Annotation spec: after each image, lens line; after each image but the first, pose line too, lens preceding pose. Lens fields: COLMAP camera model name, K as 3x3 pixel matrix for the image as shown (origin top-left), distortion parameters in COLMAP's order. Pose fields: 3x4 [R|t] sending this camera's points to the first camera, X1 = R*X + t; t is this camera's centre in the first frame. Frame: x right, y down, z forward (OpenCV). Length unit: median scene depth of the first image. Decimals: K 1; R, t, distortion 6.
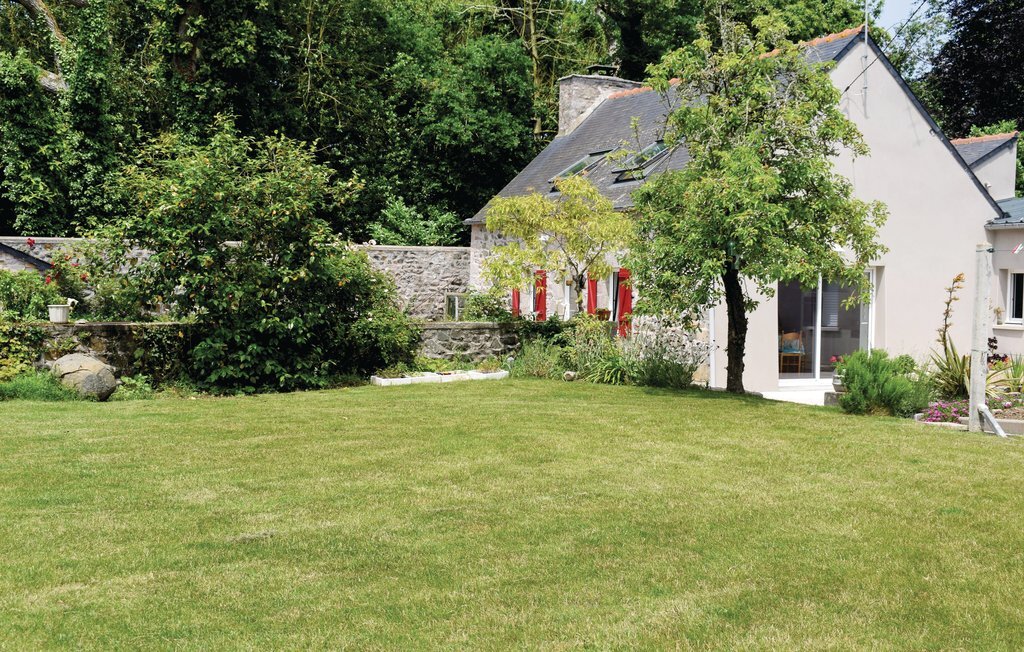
lens RADIAL K [[1164.7, 0, 512.0], [0, 1164.7, 326.0], [0, 0, 1]] dist [-0.021096, -0.018413]
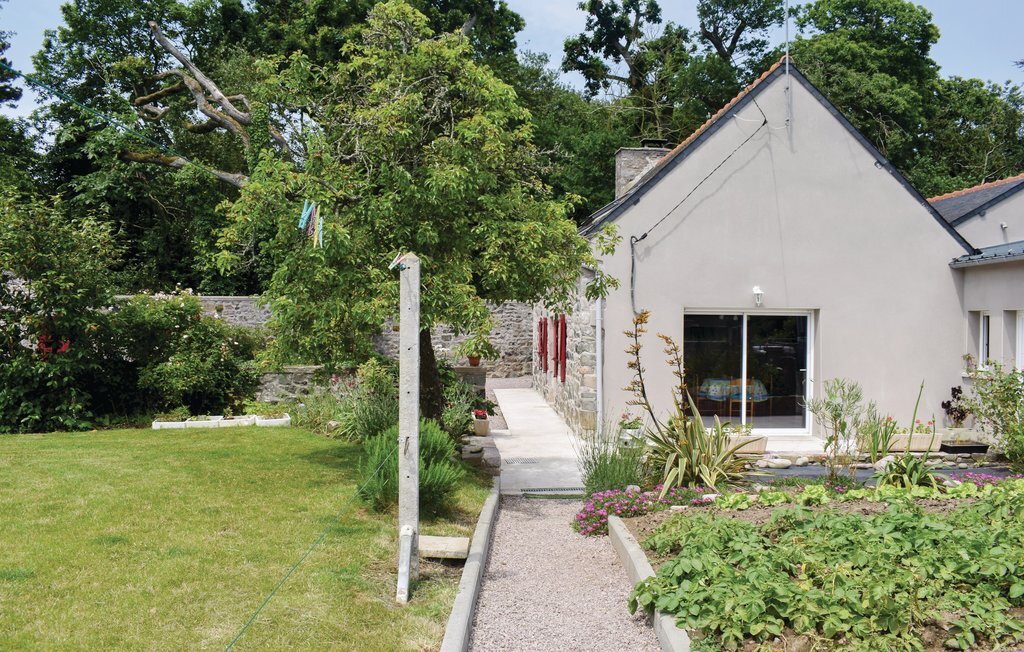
lens RADIAL K [[809.0, 0, 512.2], [0, 809.0, 312.9], [0, 0, 1]] dist [-0.077191, -0.001267]
pose [[0.944779, -0.010300, -0.327546, 0.285341], [-0.008926, 0.998326, -0.057139, -0.009163], [0.327587, 0.056907, 0.943106, 0.303874]]
